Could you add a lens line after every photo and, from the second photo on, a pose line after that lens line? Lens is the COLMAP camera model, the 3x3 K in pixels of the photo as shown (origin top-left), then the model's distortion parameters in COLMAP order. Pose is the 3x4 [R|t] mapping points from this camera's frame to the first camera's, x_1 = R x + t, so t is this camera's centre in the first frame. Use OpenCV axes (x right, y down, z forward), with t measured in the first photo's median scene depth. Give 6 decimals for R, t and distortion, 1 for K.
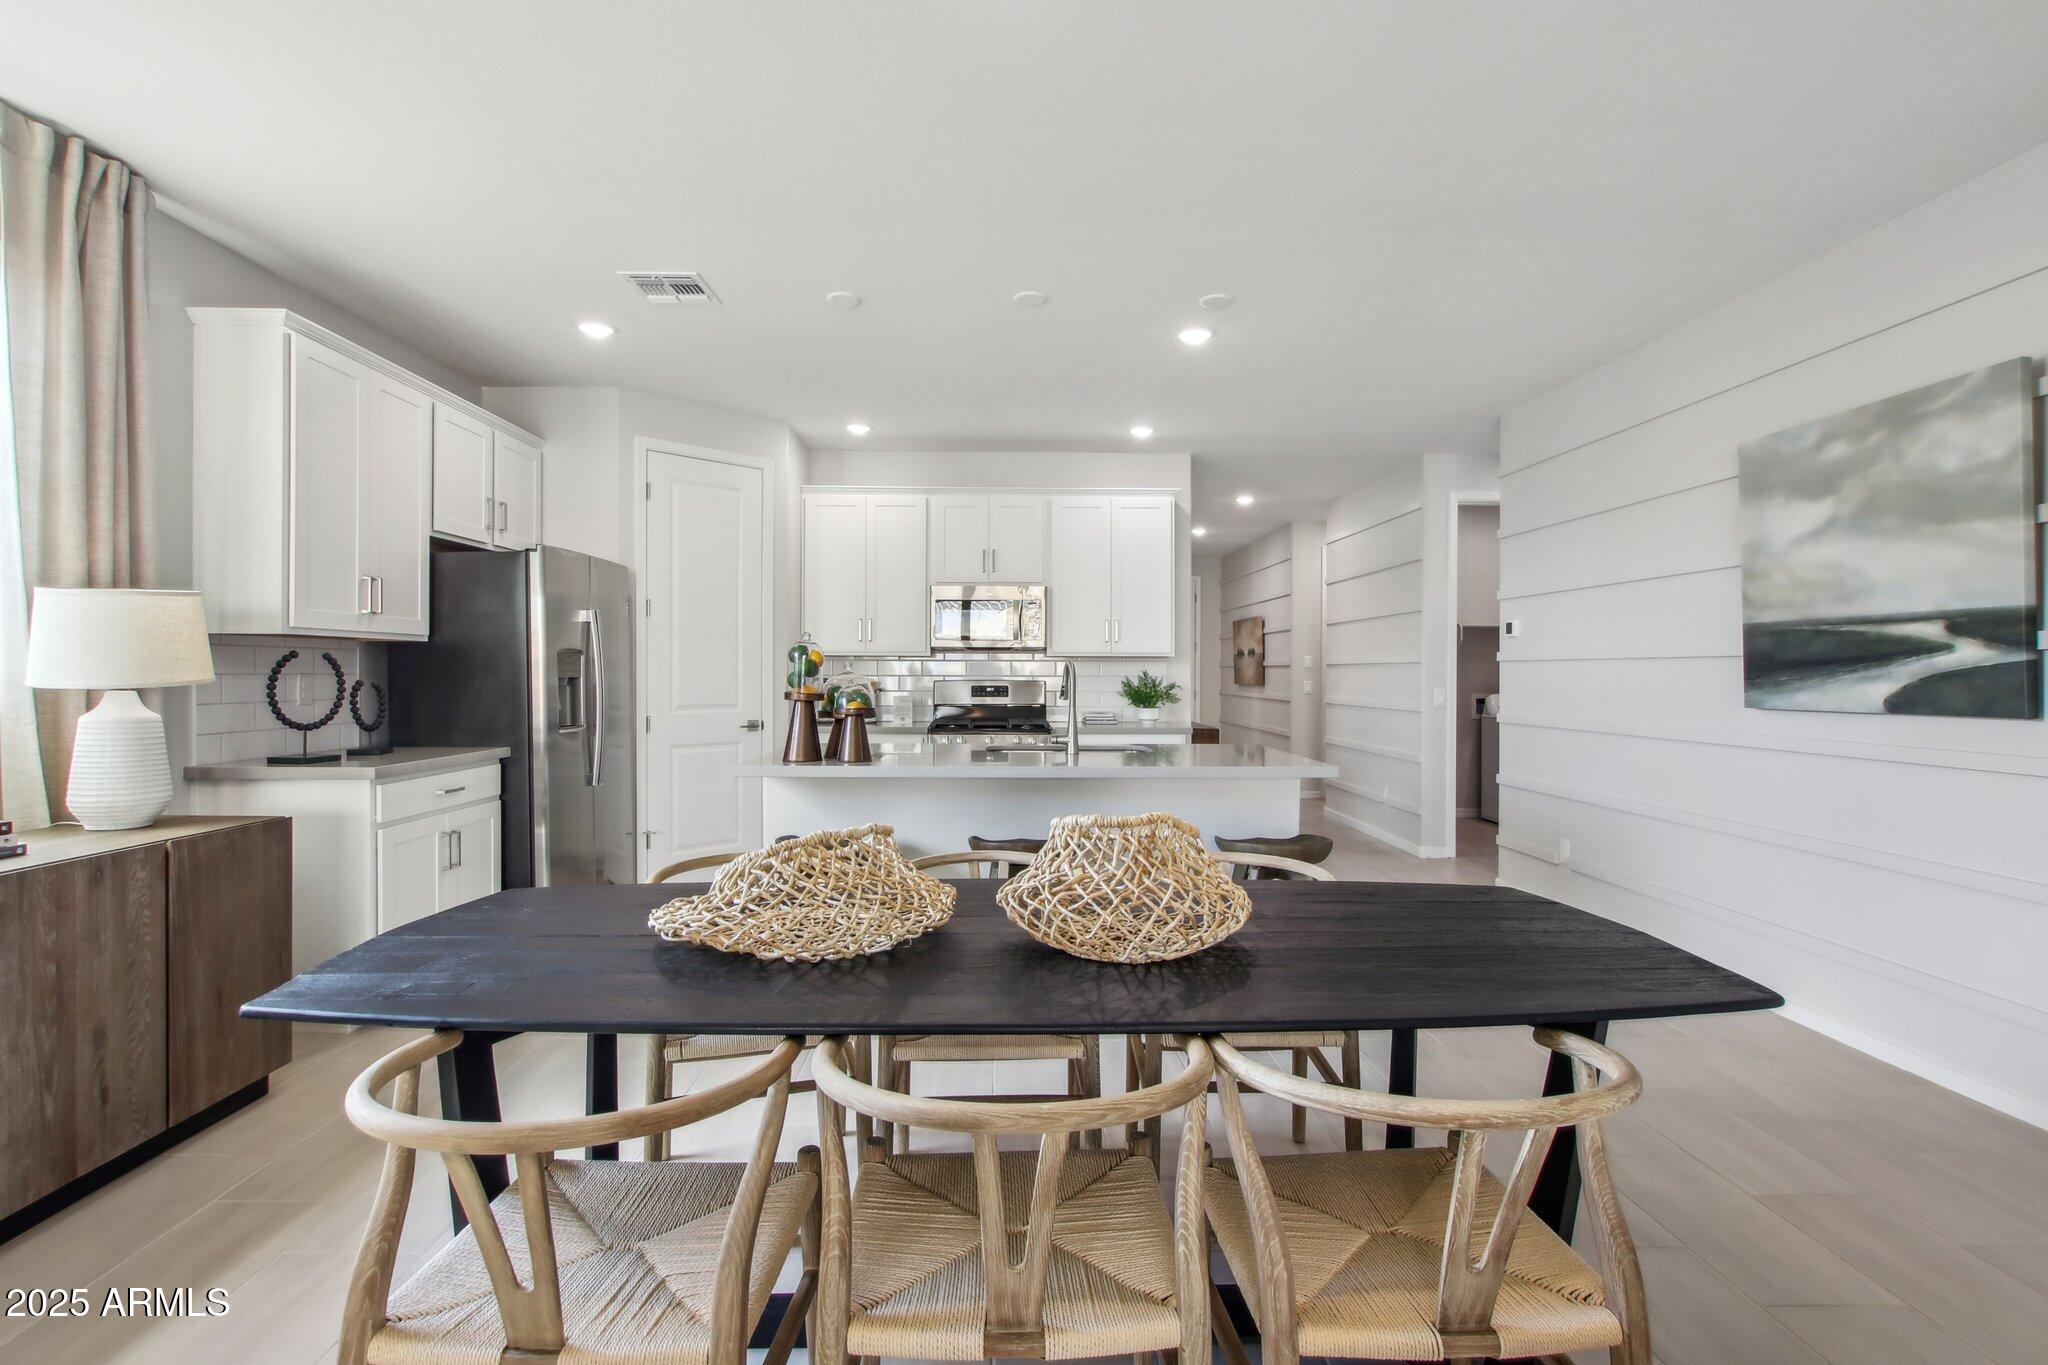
lens RADIAL K [[937.7, 0, 993.7], [0, 937.7, 680.1], [0, 0, 1]] dist [0.001539, 0.000696]
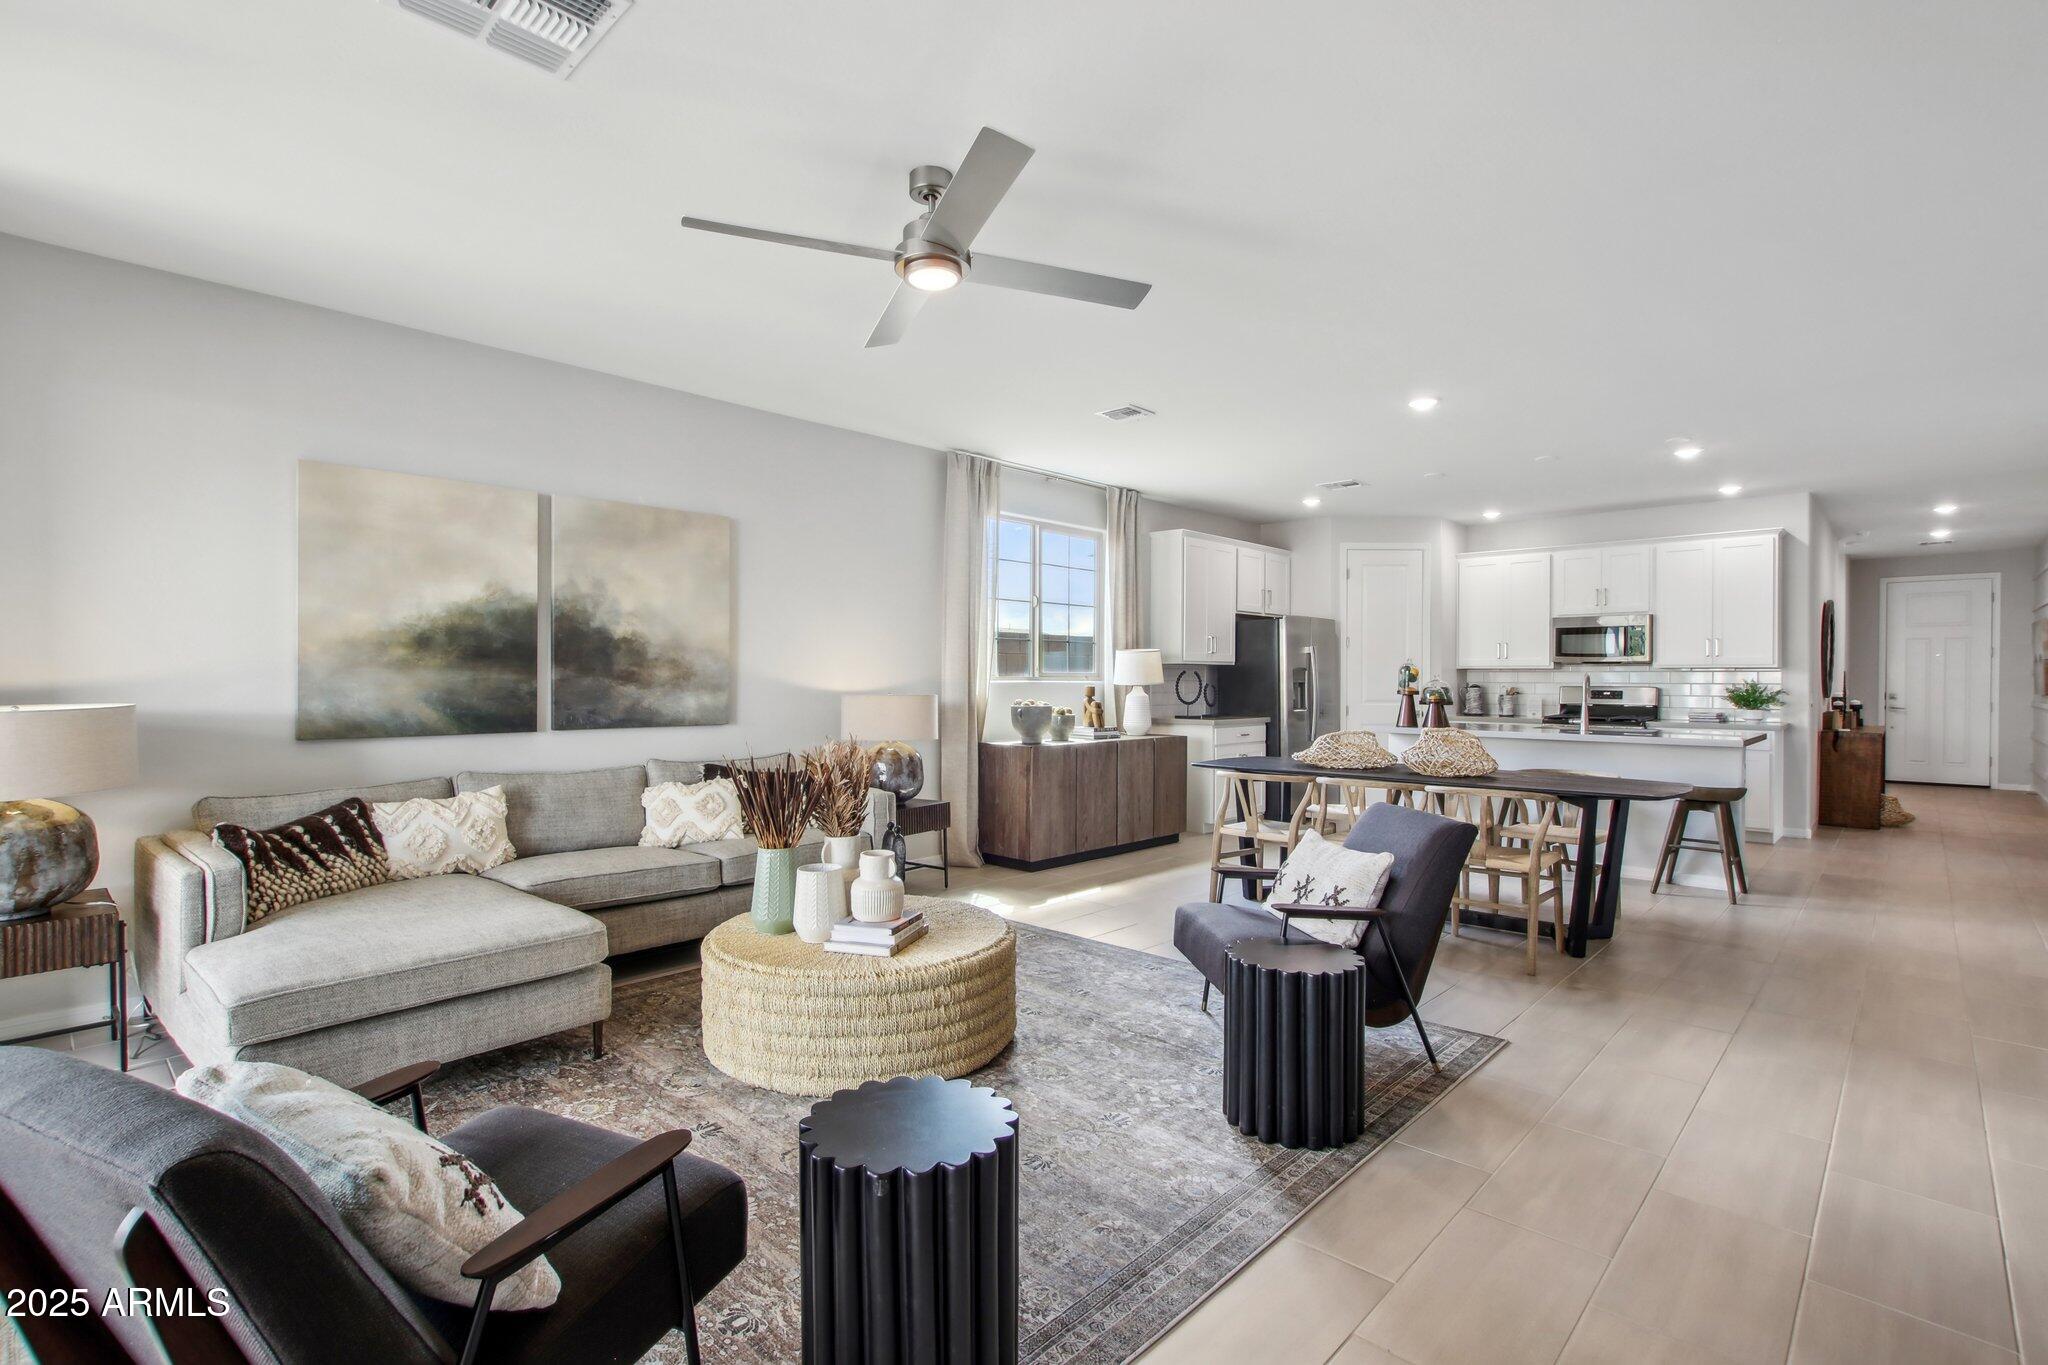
lens RADIAL K [[958.9, 0, 1018.7], [0, 958.9, 688.8], [0, 0, 1]] dist [-0.026246, 0.000292]
pose [[0.717198, 0.006235, -0.696841, 0.553244], [-0.006689, 0.999976, 0.002064, 0.010615], [0.696837, 0.003181, 0.717222, -0.888904]]
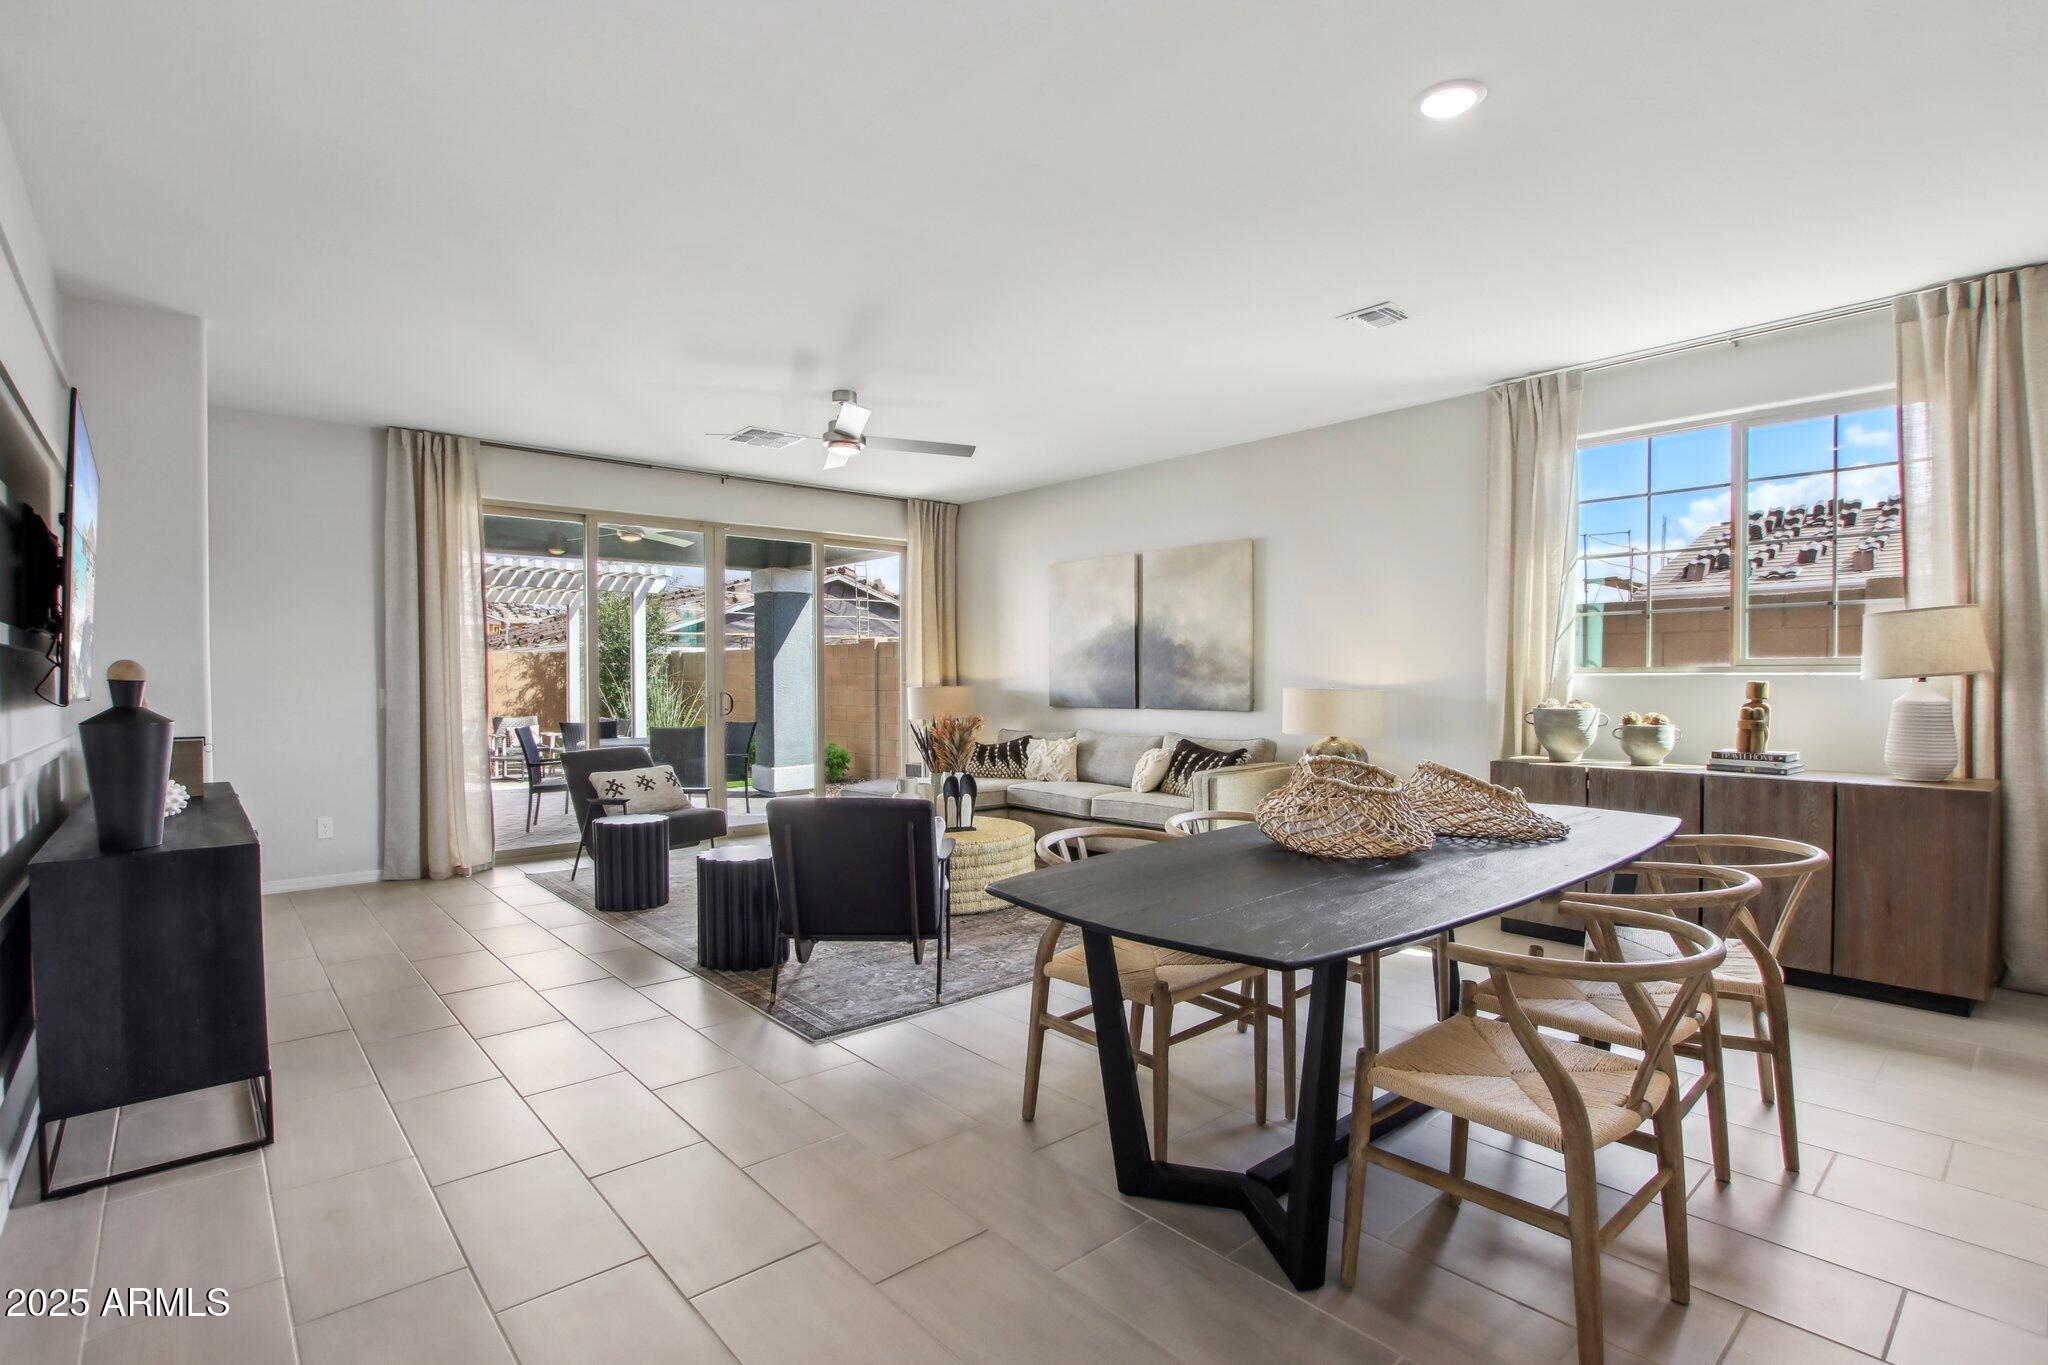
lens RADIAL K [[969.9, 0, 1015.5], [0, 969.9, 690.6], [0, 0, 1]] dist [-0.025082, 0.002381]
pose [[-0.757403, 0.009740, -0.652875, 0.692601], [-0.003343, 0.999818, 0.018795, 0.001427], [0.652940, 0.016418, -0.757232, 0.807659]]
